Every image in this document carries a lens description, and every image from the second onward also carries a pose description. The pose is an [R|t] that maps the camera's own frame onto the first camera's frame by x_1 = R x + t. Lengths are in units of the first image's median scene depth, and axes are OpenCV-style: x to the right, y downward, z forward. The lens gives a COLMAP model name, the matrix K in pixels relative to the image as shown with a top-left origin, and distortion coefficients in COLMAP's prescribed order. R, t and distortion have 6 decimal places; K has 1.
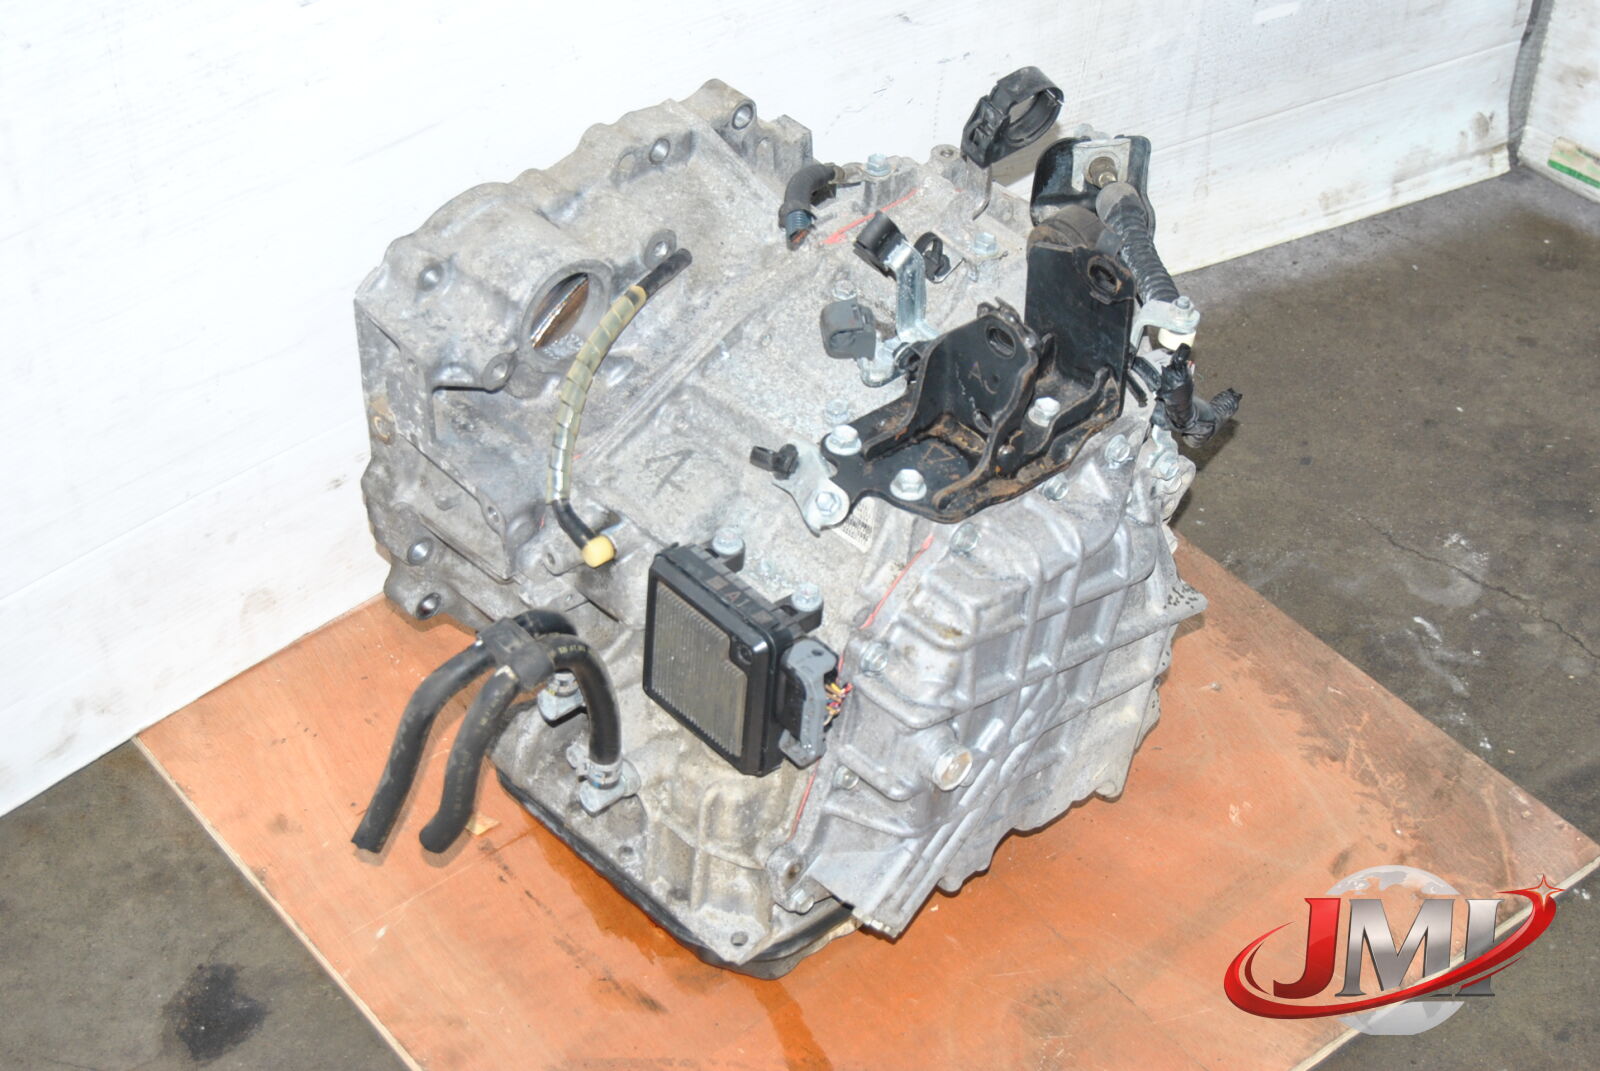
lens RADIAL K [[2942.0, 0, 802.3], [0, 2942.0, 509.1], [0, 0, 1]] dist [-0.086465, 0.066259]
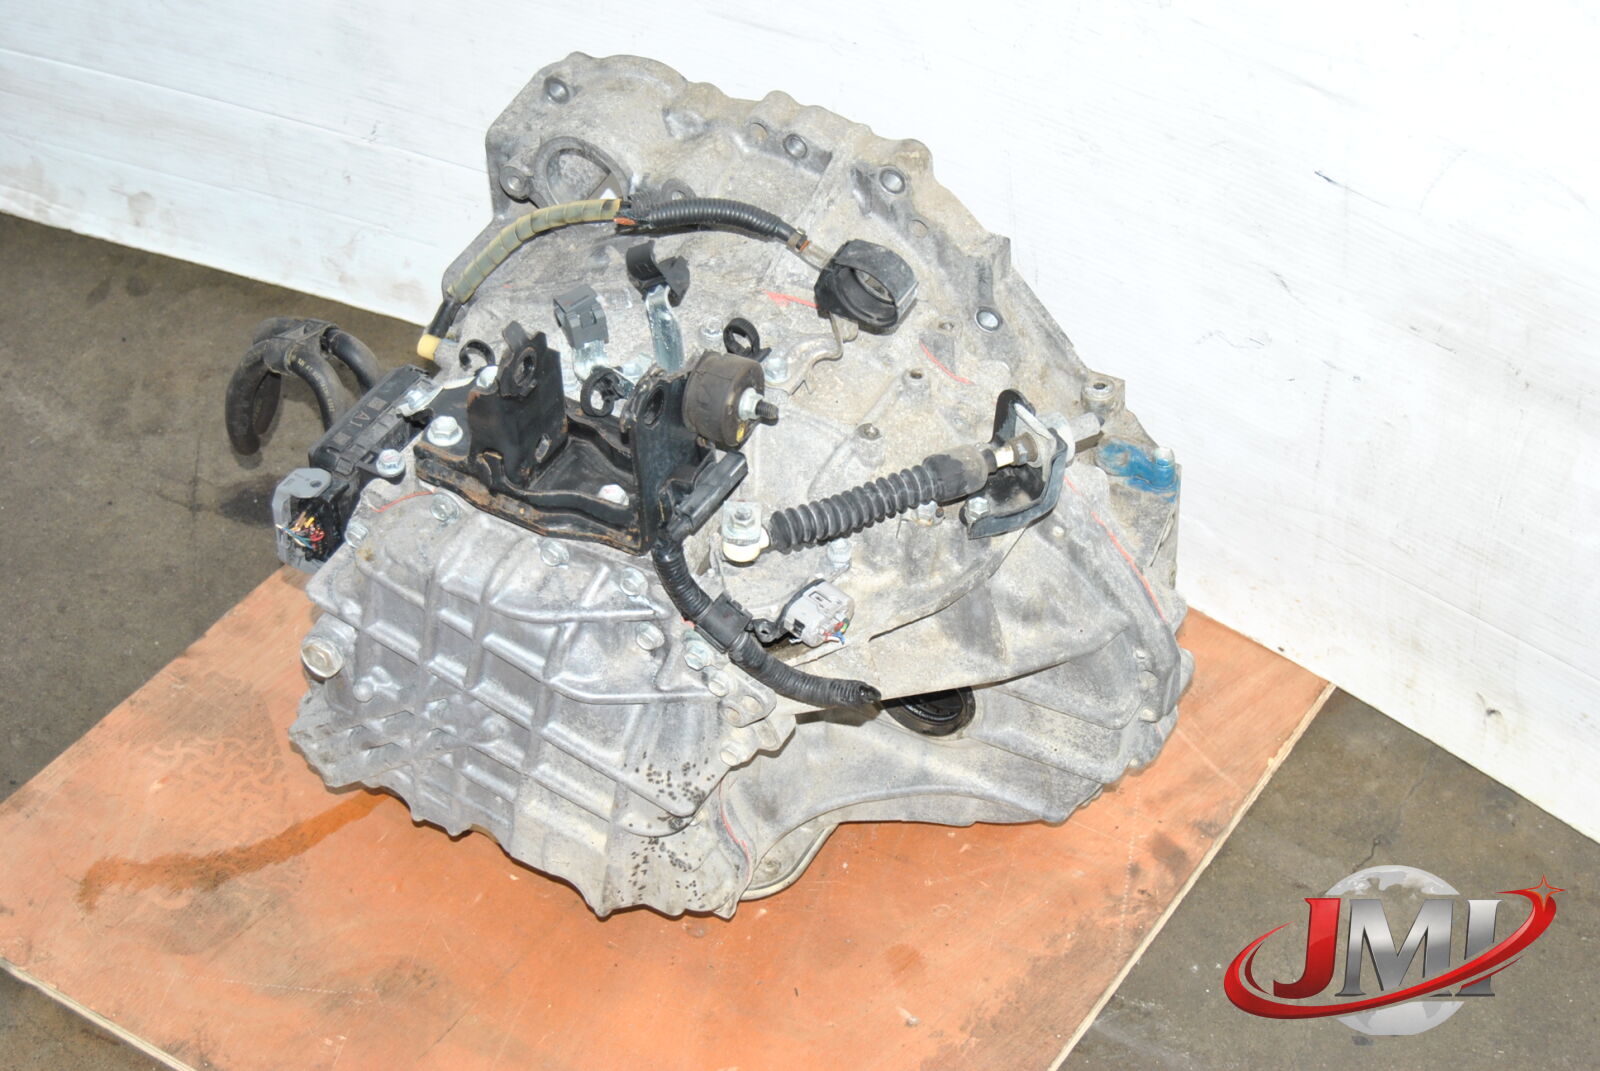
lens RADIAL K [[2942.0, 0, 802.3], [0, 2942.0, 509.1], [0, 0, 1]] dist [-0.086465, 0.066259]
pose [[0.311268, 0.602425, -0.734980, 0.775394], [-0.597199, 0.725609, 0.341827, -0.379392], [0.739233, 0.332529, 0.585627, 0.443950]]
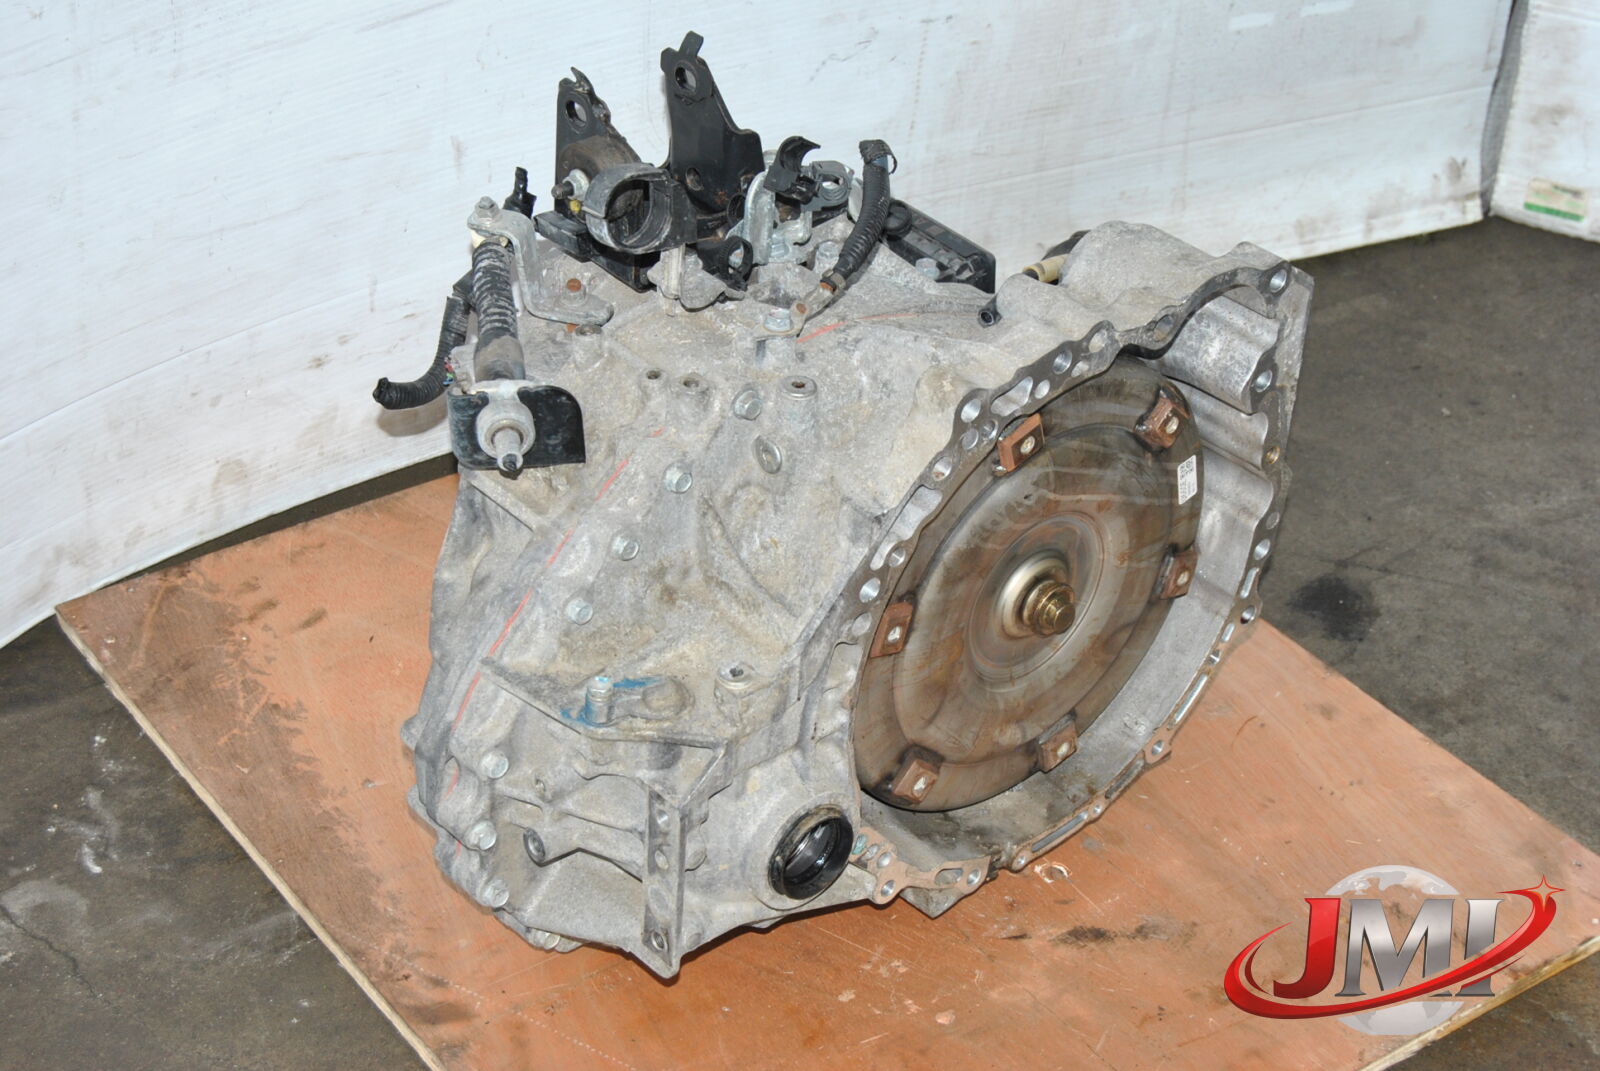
lens RADIAL K [[3039.2, 0, 799.5], [0, 3039.2, 535.2], [0, 0, 1]] dist [-0.016907, -0.102738]
pose [[-0.996789, -0.079873, -0.005613, 0.019027], [-0.025273, 0.247334, 0.968601, -0.992383], [-0.075977, 0.965633, -0.248558, 1.285207]]
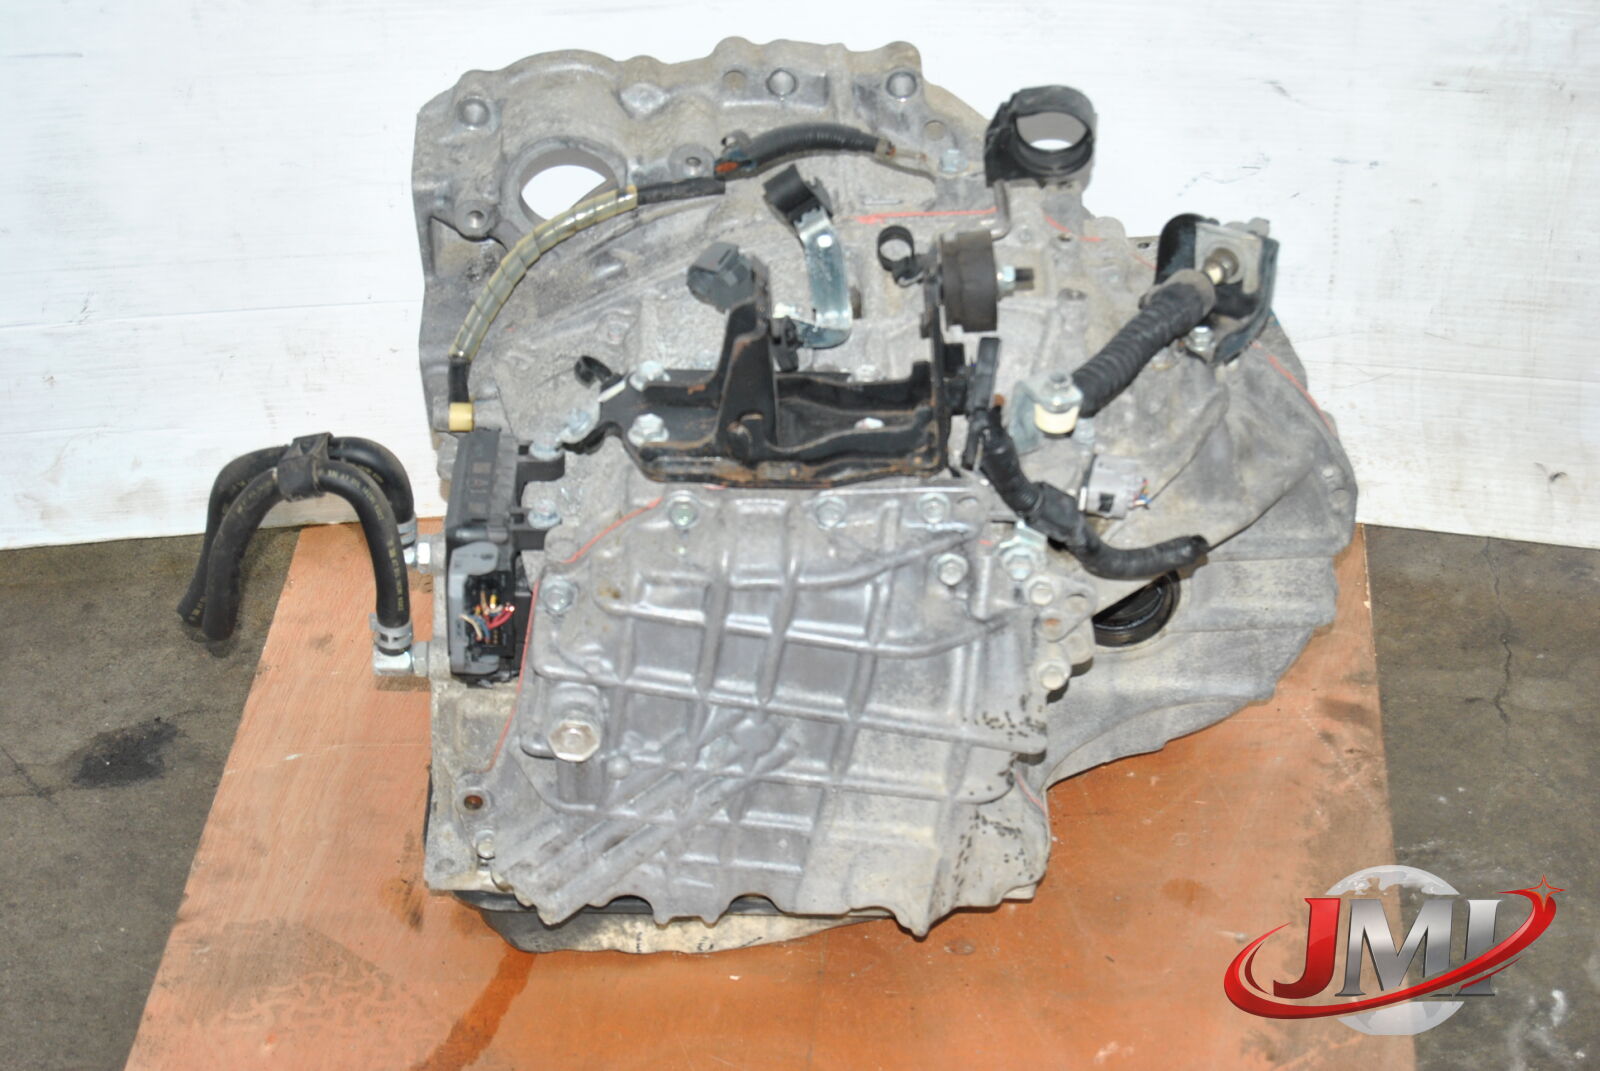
lens RADIAL K [[3559.9, 0, 825.7], [0, 3559.9, 535.5], [0, 0, 1]] dist [-0.067510, -0.149281]
pose [[0.738489, 0.338985, -0.582857, 0.662419], [-0.393920, 0.918475, 0.035075, -0.035228], [0.547230, 0.203696, 0.811817, 0.123750]]
